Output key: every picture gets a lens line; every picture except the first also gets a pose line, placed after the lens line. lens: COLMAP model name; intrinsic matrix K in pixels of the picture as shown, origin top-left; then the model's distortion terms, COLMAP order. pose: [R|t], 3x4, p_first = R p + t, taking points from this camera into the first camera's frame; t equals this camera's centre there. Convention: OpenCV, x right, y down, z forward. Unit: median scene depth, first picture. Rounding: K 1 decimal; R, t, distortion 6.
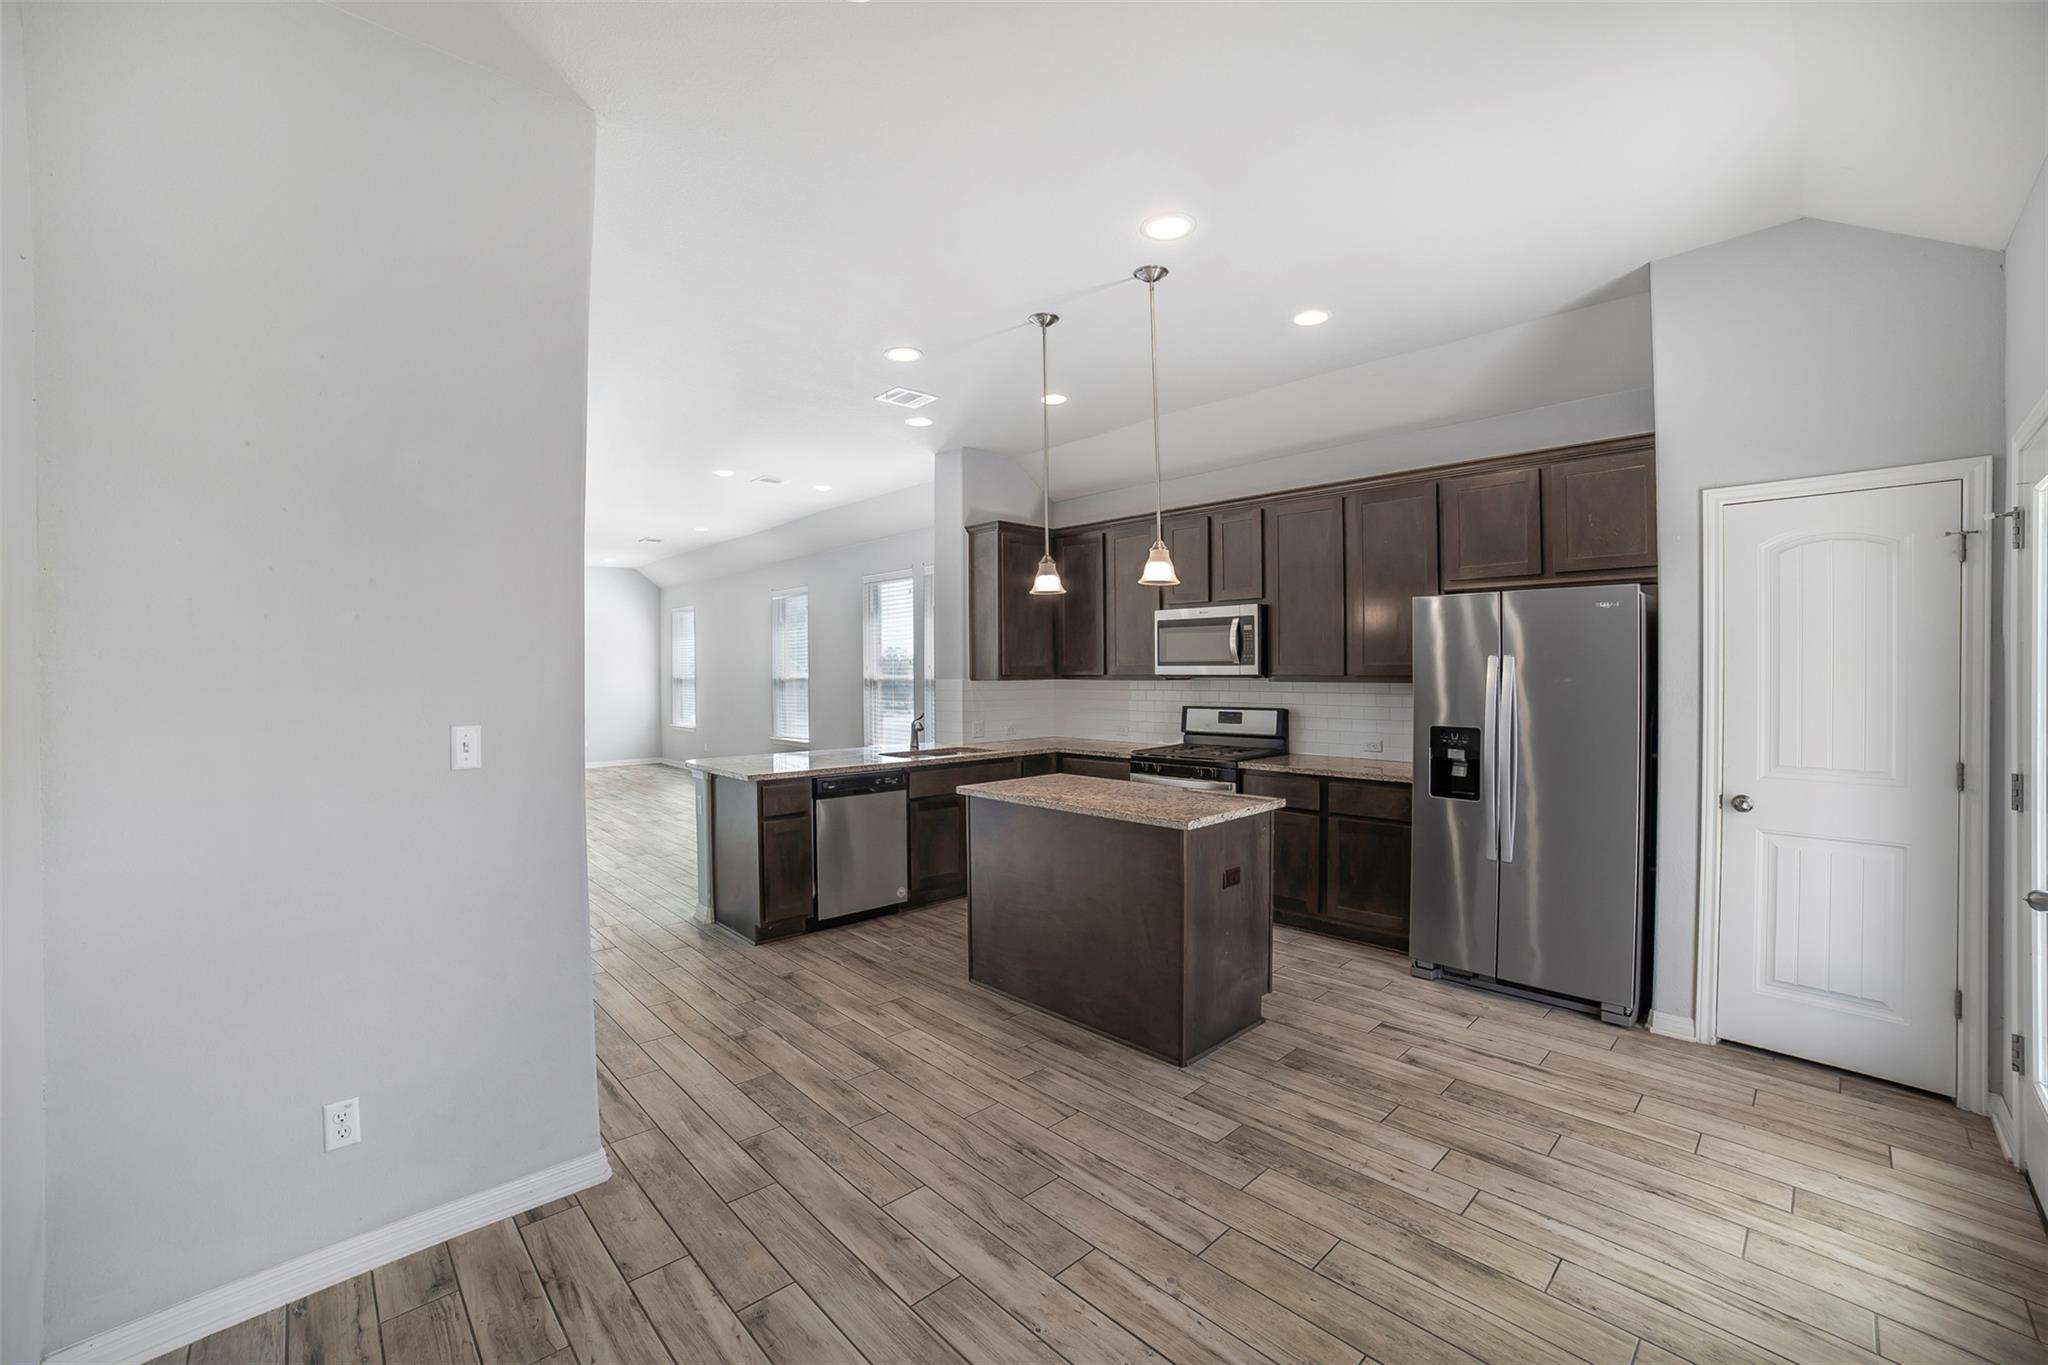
lens RADIAL K [[834.3, 0, 997.1], [0, 834.3, 678.3], [0, 0, 1]] dist [-0.086436, 0.029262]
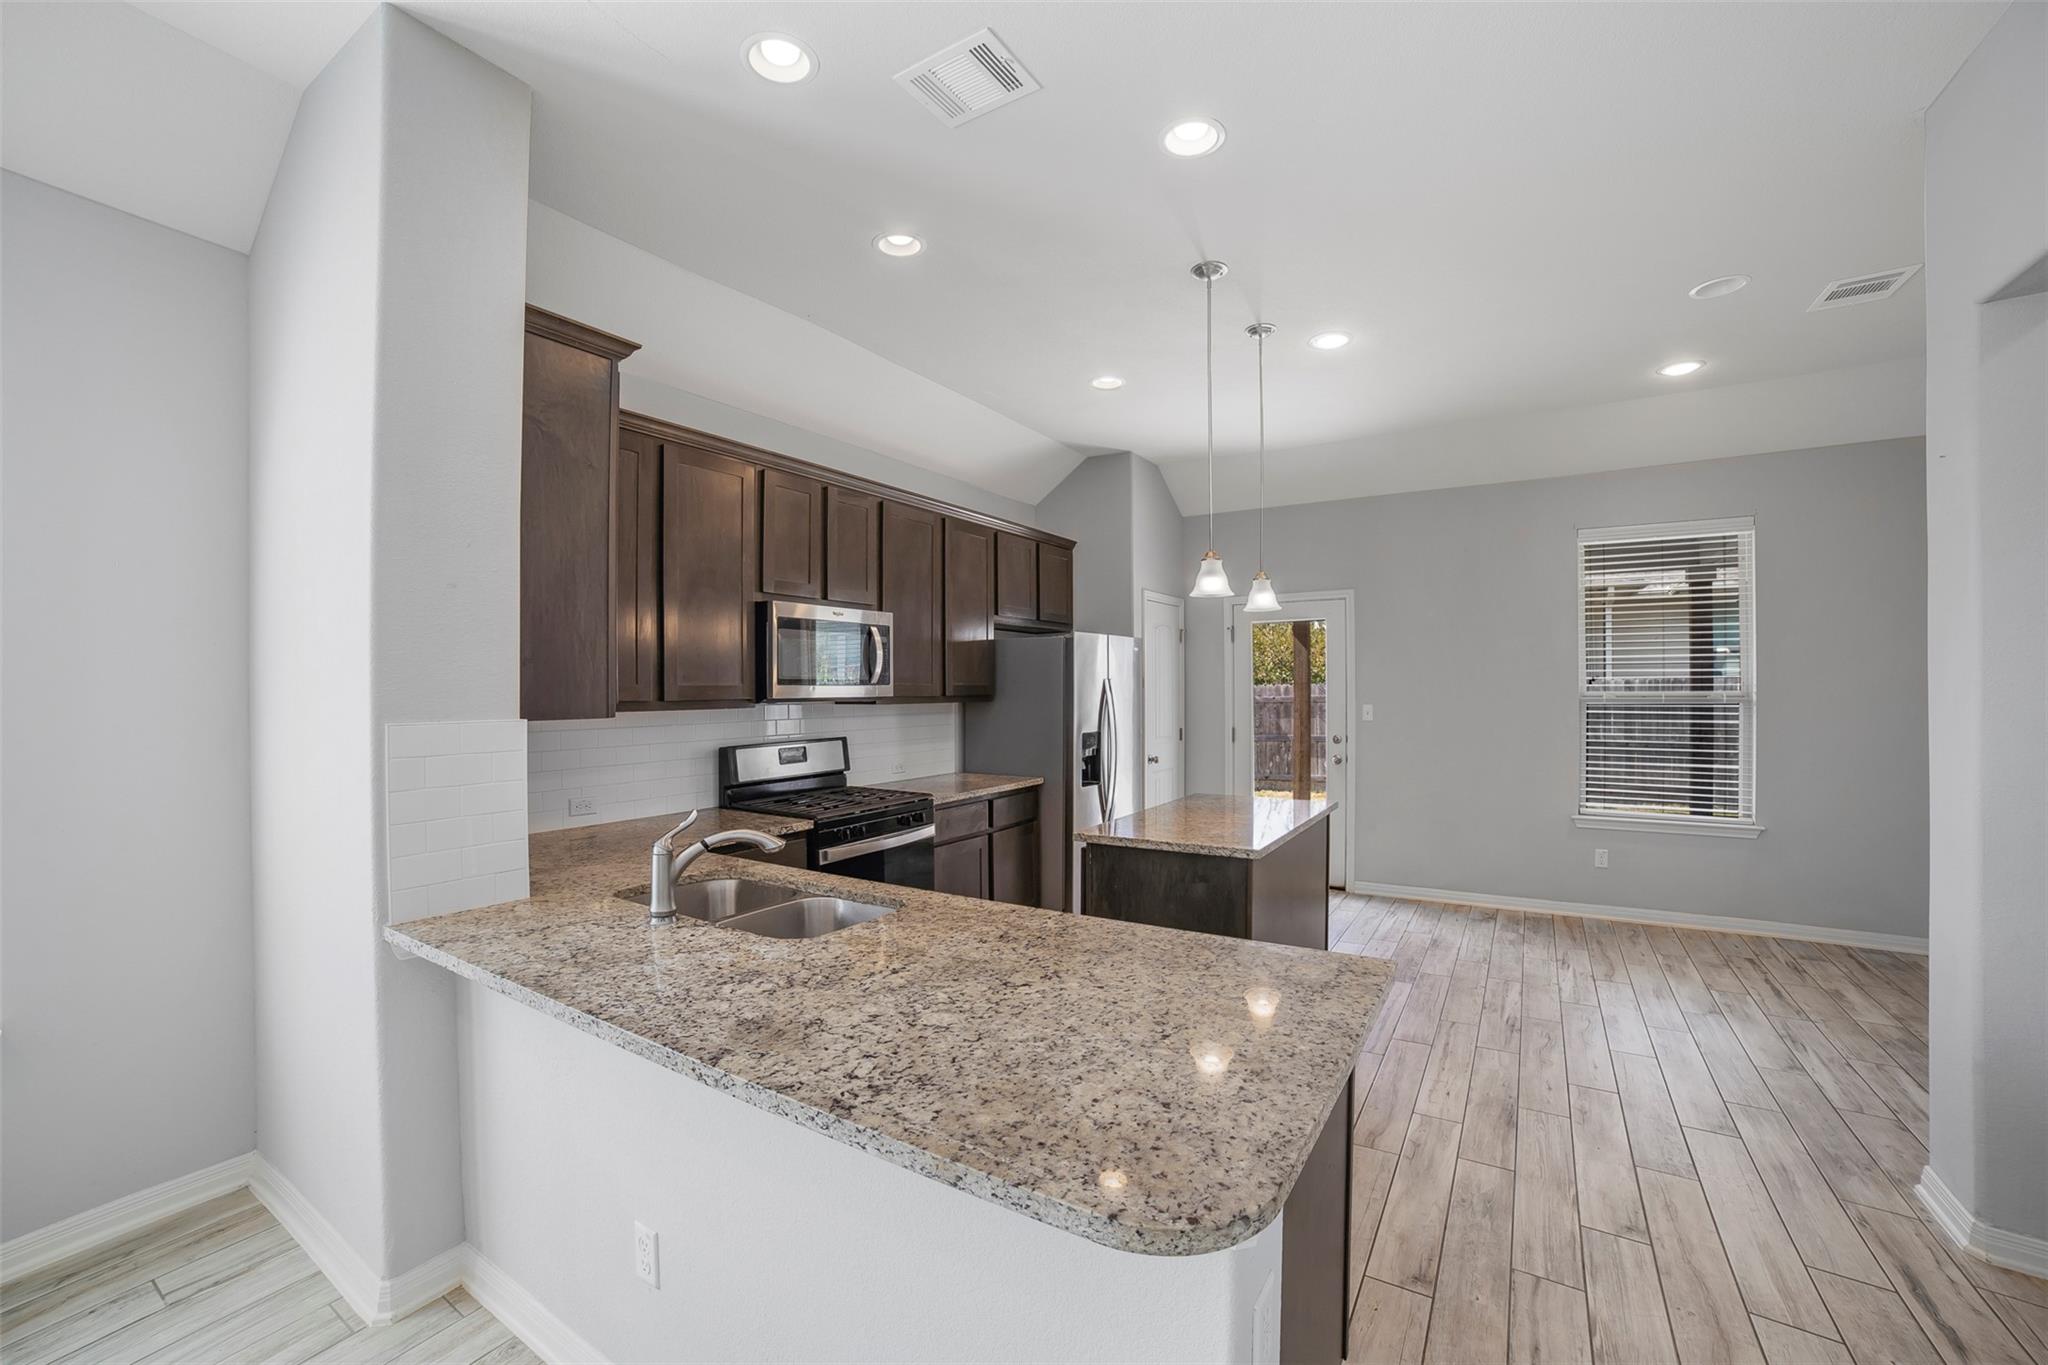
lens RADIAL K [[834.3, 0, 997.1], [0, 834.3, 678.3], [0, 0, 1]] dist [-0.086436, 0.029262]
pose [[-0.261184, 0.022079, 0.965036, -0.525673], [0.018003, 0.999676, -0.017999, -0.006134], [-0.965121, 0.012672, -0.261497, 1.083818]]
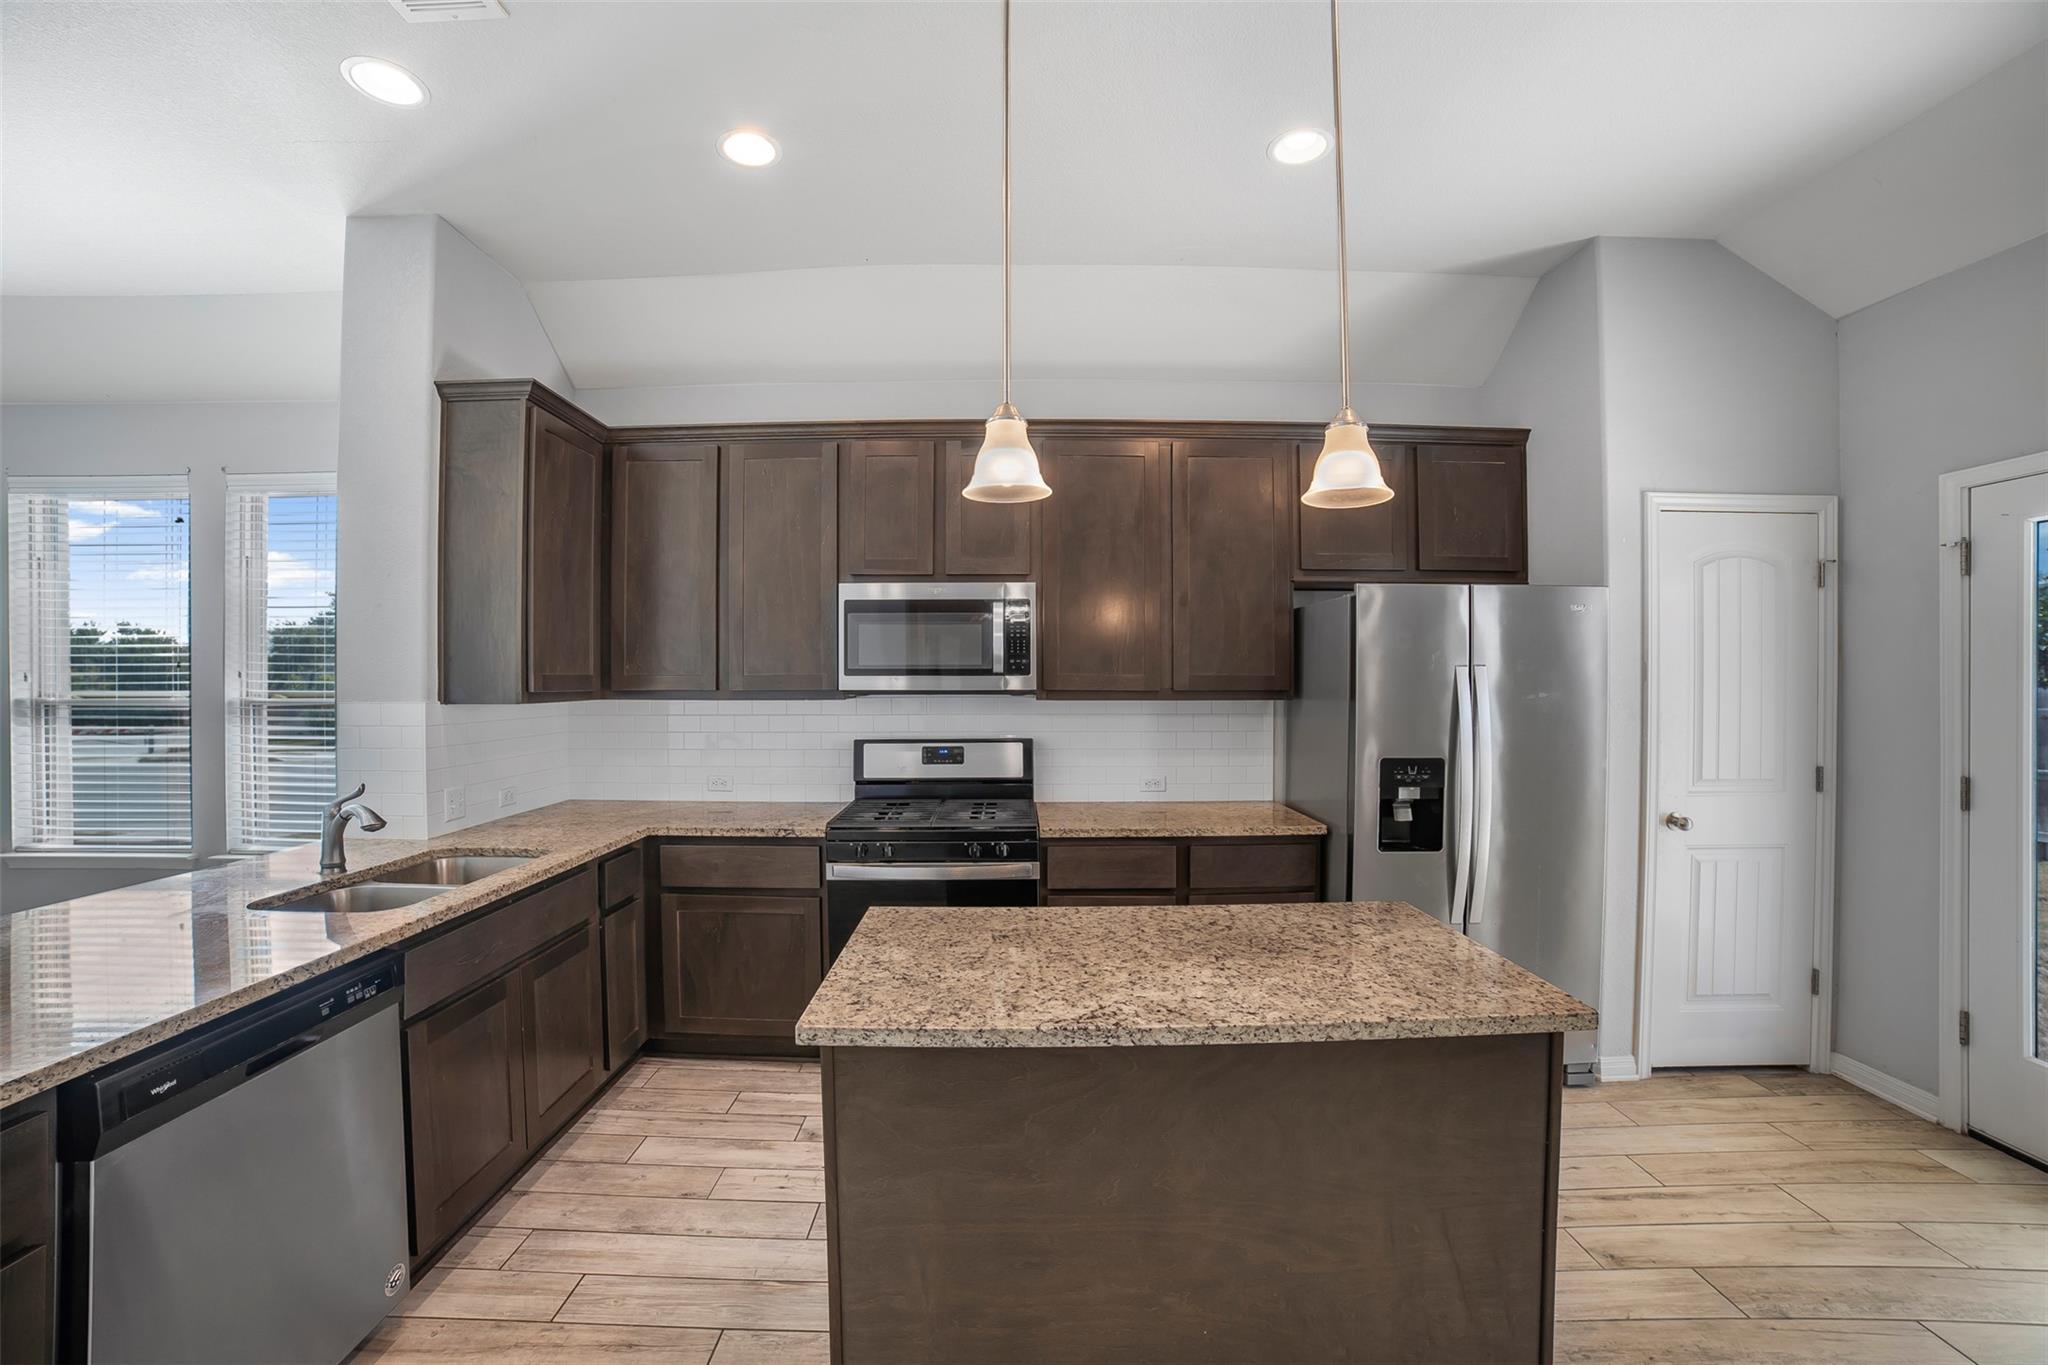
lens RADIAL K [[843.7, 0, 1028.2], [0, 843.7, 677.8], [0, 0, 1]] dist [-0.095057, 0.031329]
pose [[0.671704, 0.008814, 0.740767, -0.180949], [0.005759, 0.999837, -0.017118, -0.002661], [-0.740797, 0.015764, 0.671544, 0.532222]]
